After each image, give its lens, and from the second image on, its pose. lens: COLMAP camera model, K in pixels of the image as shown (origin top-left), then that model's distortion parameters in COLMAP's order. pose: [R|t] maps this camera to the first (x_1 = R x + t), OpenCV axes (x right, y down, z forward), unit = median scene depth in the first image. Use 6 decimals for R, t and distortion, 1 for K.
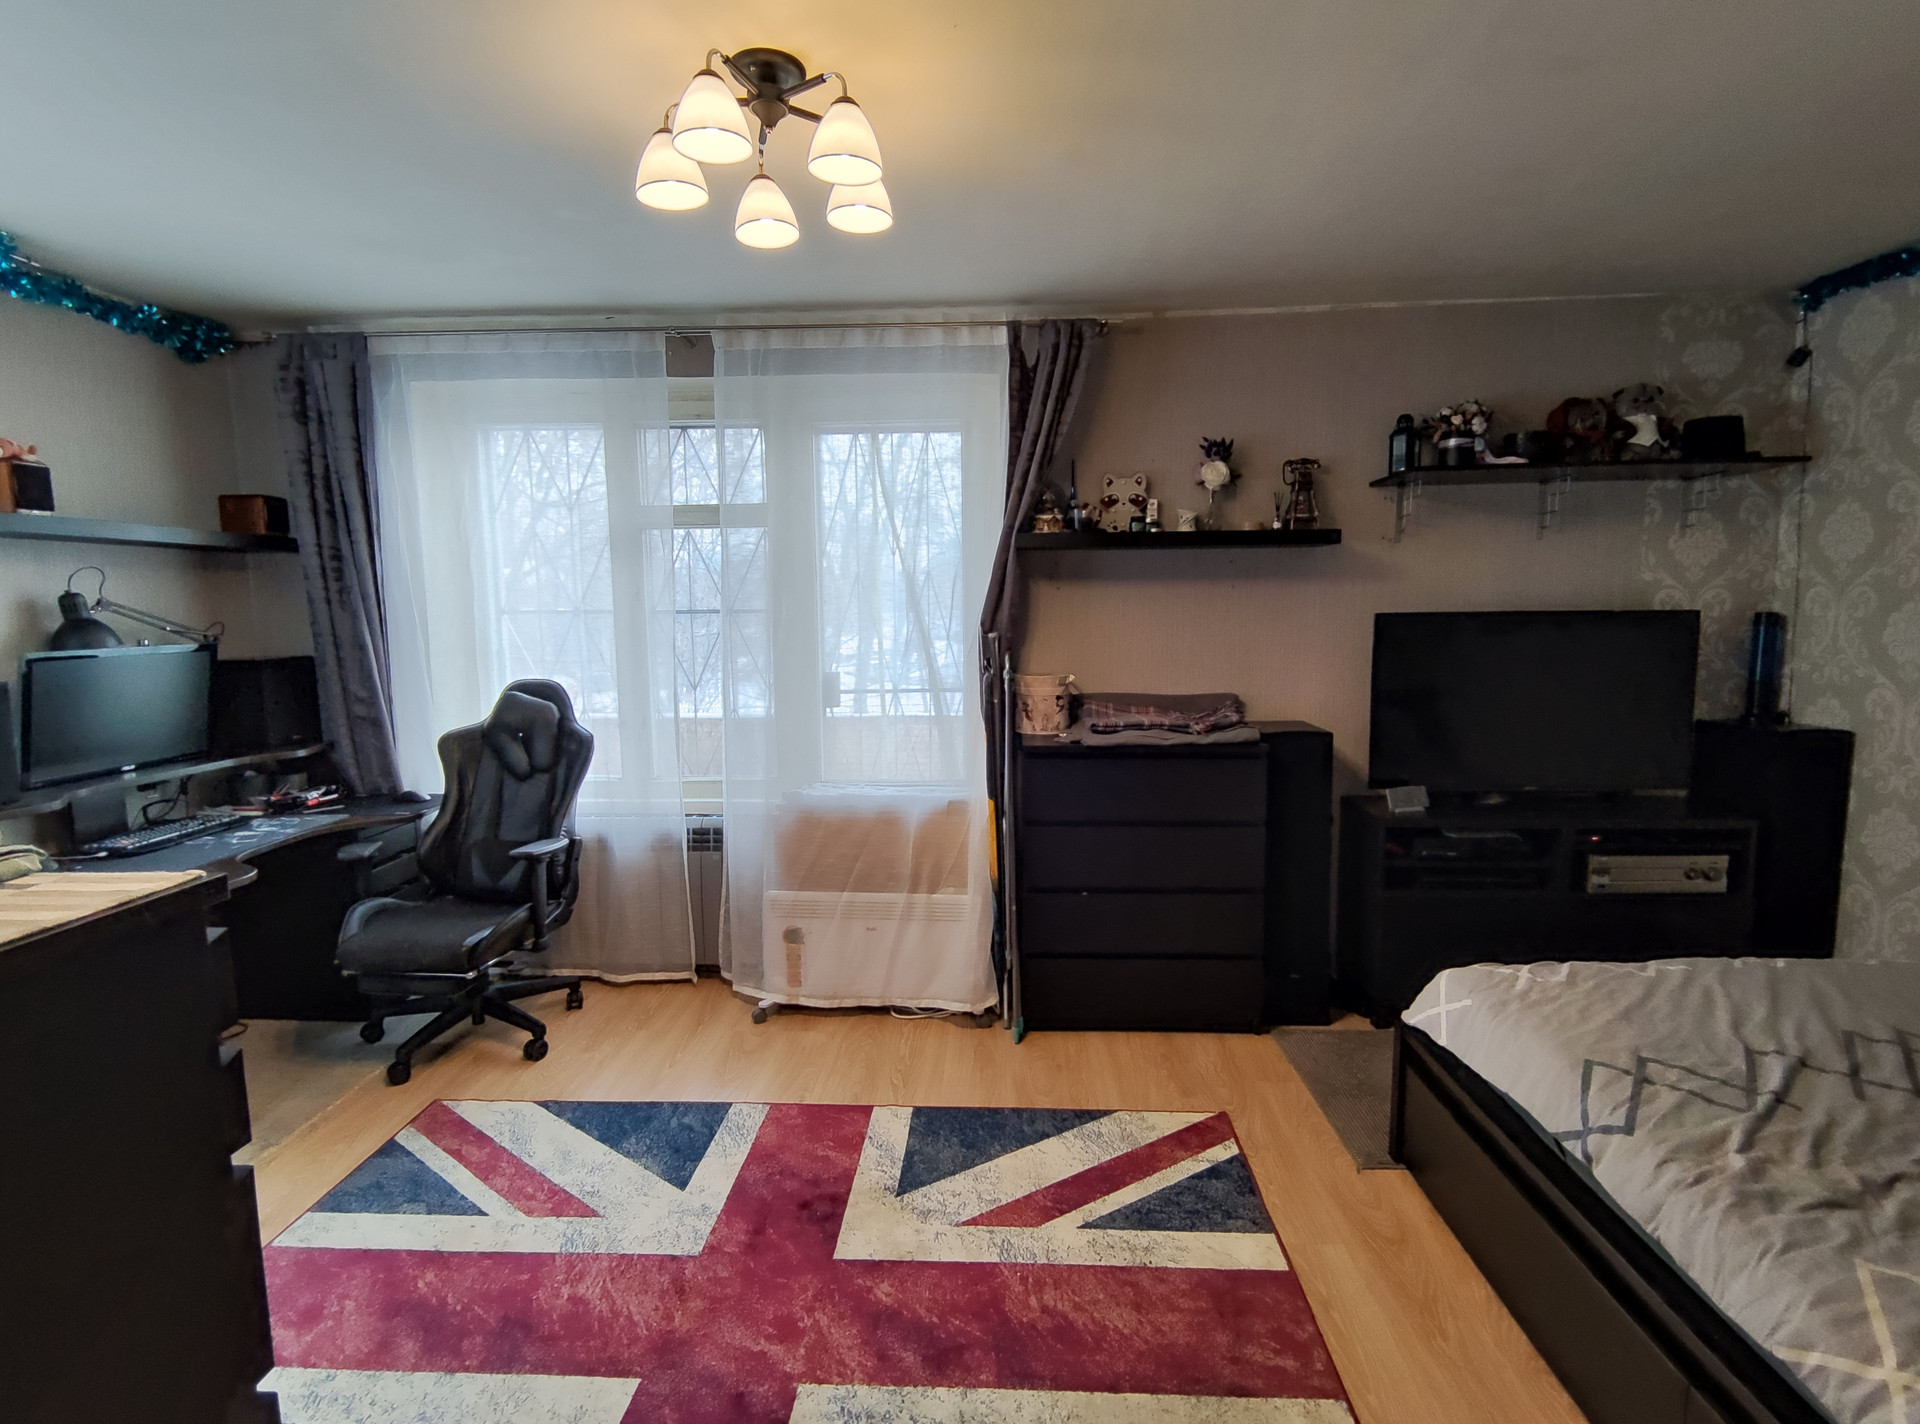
lens RADIAL K [[955.6, 0, 960.0], [0, 955.6, 712.0], [0, 0, 1]] dist [0.001669, 0.000253]
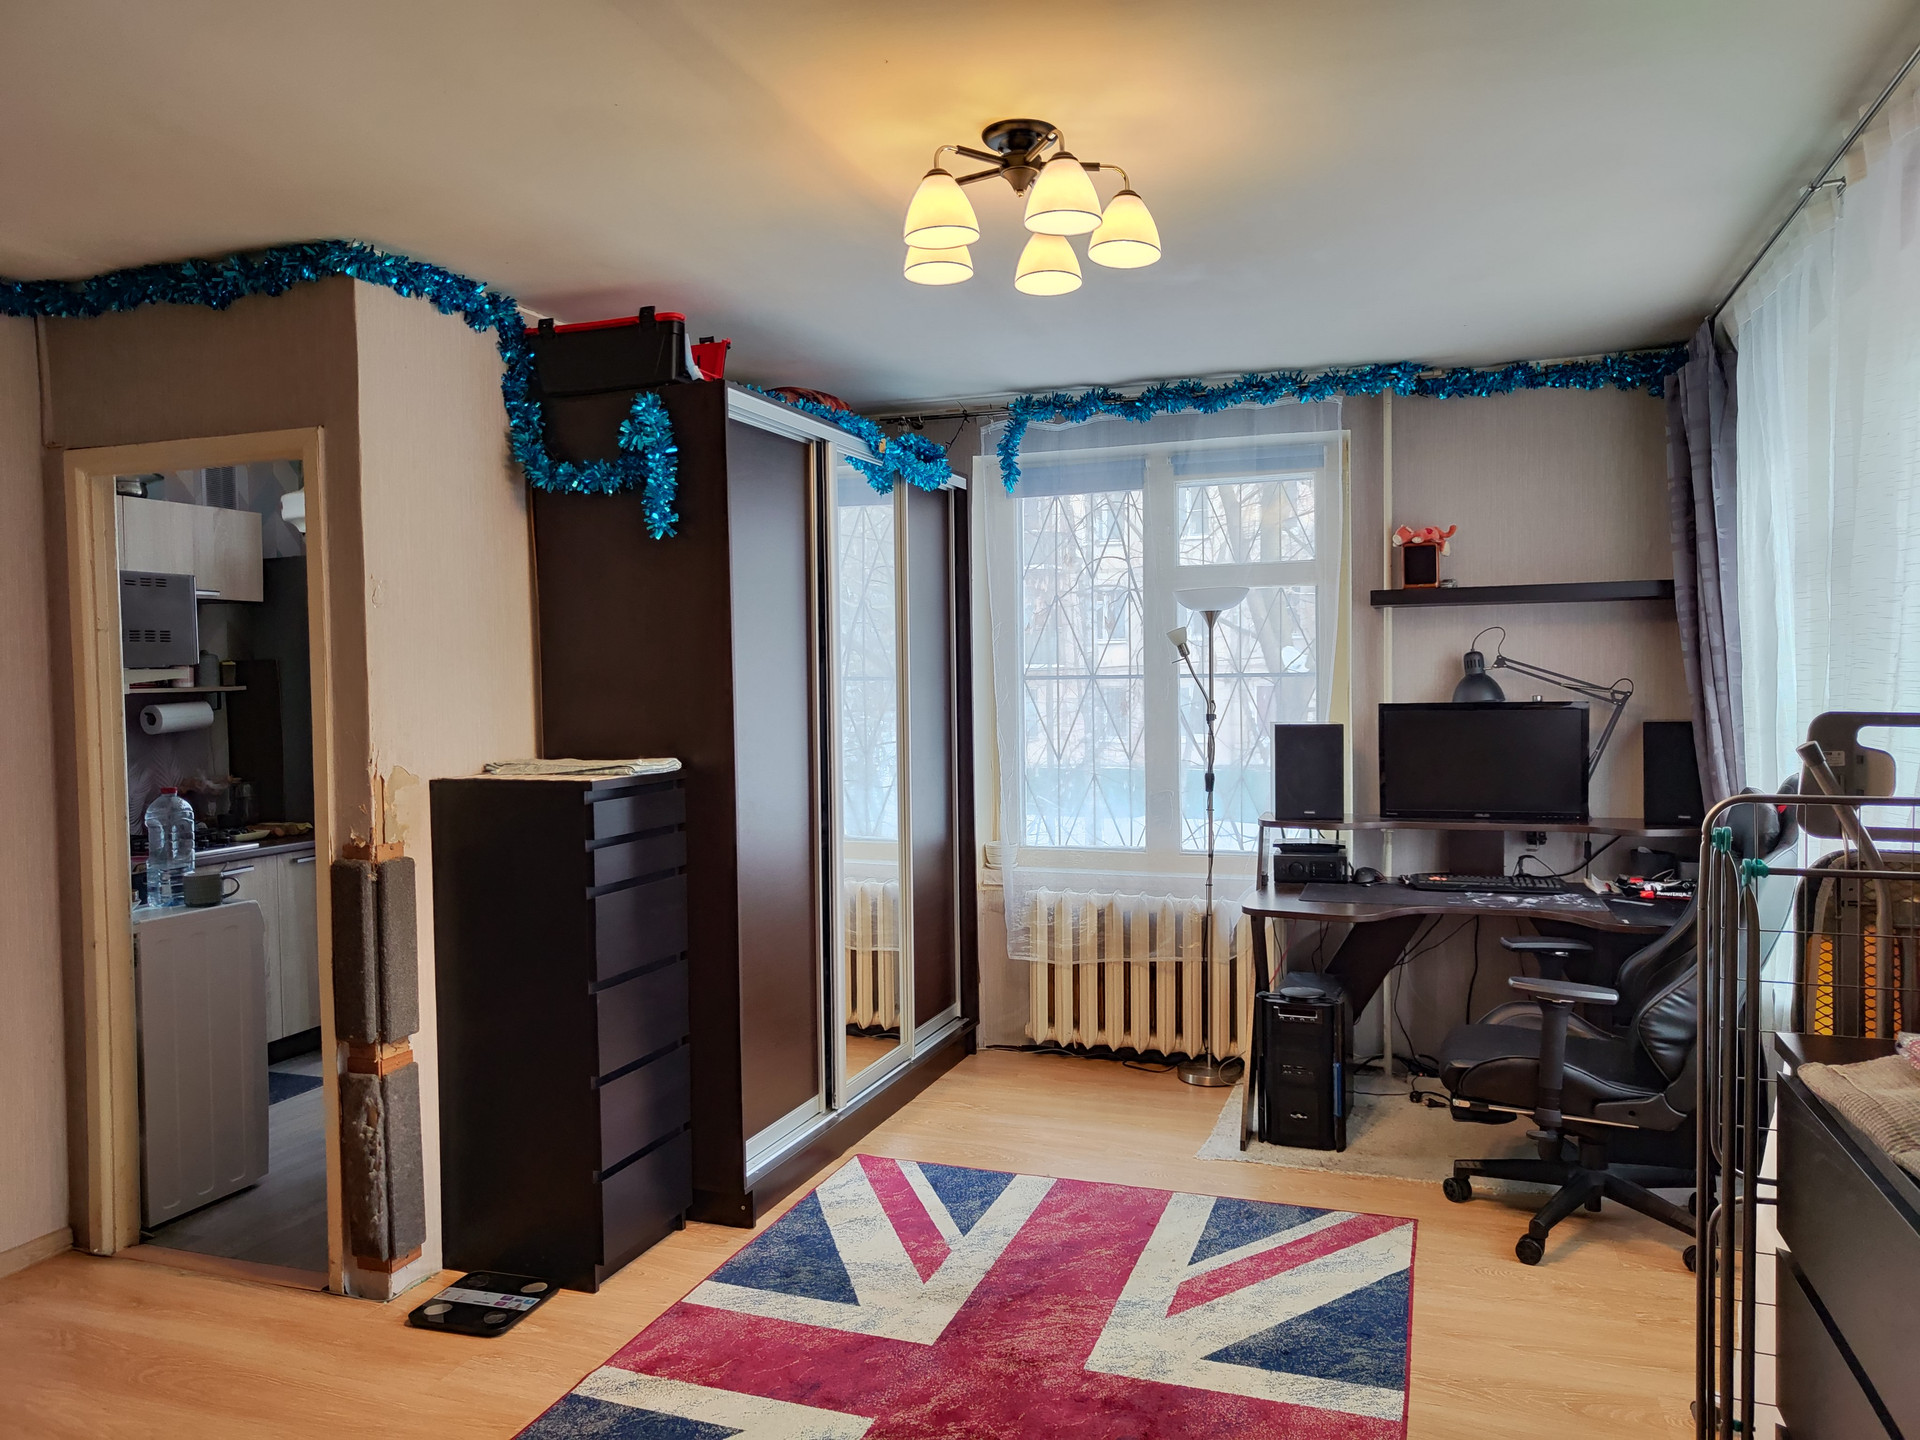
lens RADIAL K [[1322.8, 0, 960.0], [0, 1322.8, 720.0], [0, 0, 1]] dist [0.002176, 0.000977]
pose [[-0.297186, 0.044796, -0.953768, 0.839518], [-0.091267, 0.992992, 0.075076, -0.125186], [0.950448, 0.109359, -0.291015, 1.042961]]
